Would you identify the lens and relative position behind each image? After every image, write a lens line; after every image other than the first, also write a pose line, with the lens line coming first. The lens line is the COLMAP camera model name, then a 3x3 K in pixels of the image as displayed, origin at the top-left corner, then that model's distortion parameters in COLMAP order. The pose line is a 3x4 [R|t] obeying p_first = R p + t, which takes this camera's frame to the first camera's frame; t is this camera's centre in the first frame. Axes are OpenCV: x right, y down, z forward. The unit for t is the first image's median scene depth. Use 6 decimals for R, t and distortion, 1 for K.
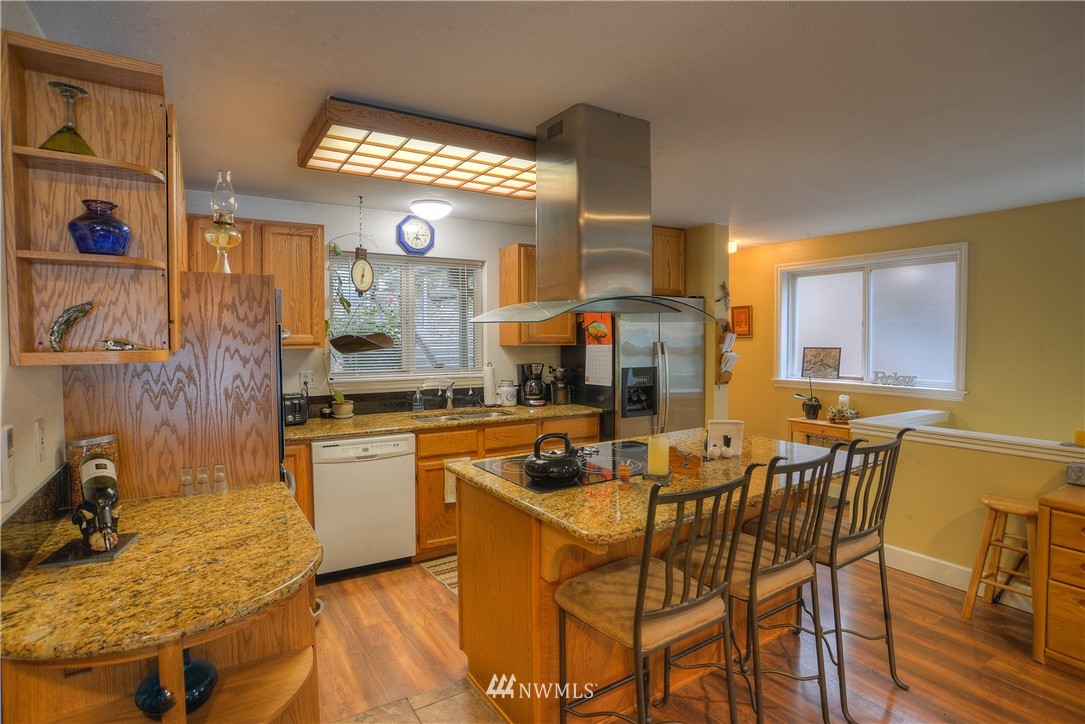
lens RADIAL K [[556.9, 0, 542.5], [0, 556.9, 362.0], [0, 0, 1]] dist [0.000013, -0.000139]
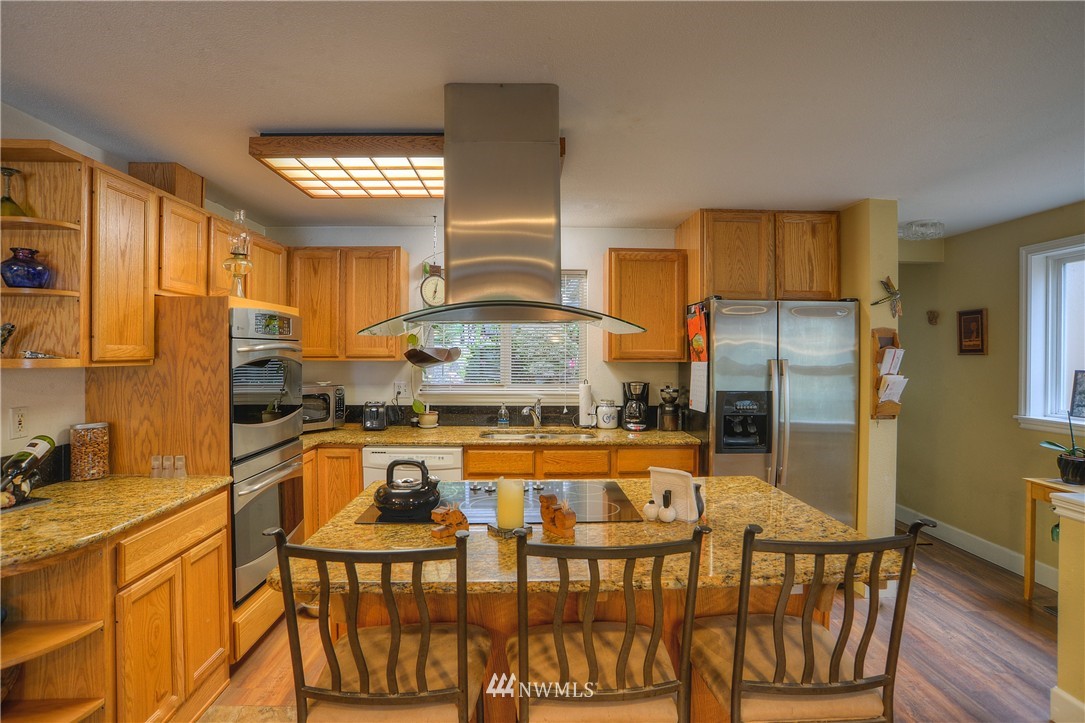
lens RADIAL K [[567.8, 0, 542.5], [0, 567.8, 361.5], [0, 0, 1]] dist [-0.027335, 0.001364]
pose [[0.865991, 0.013746, -0.499870, 0.477944], [-0.028486, 0.999355, -0.021869, -0.009470], [0.499247, 0.033178, 0.865824, 0.231106]]
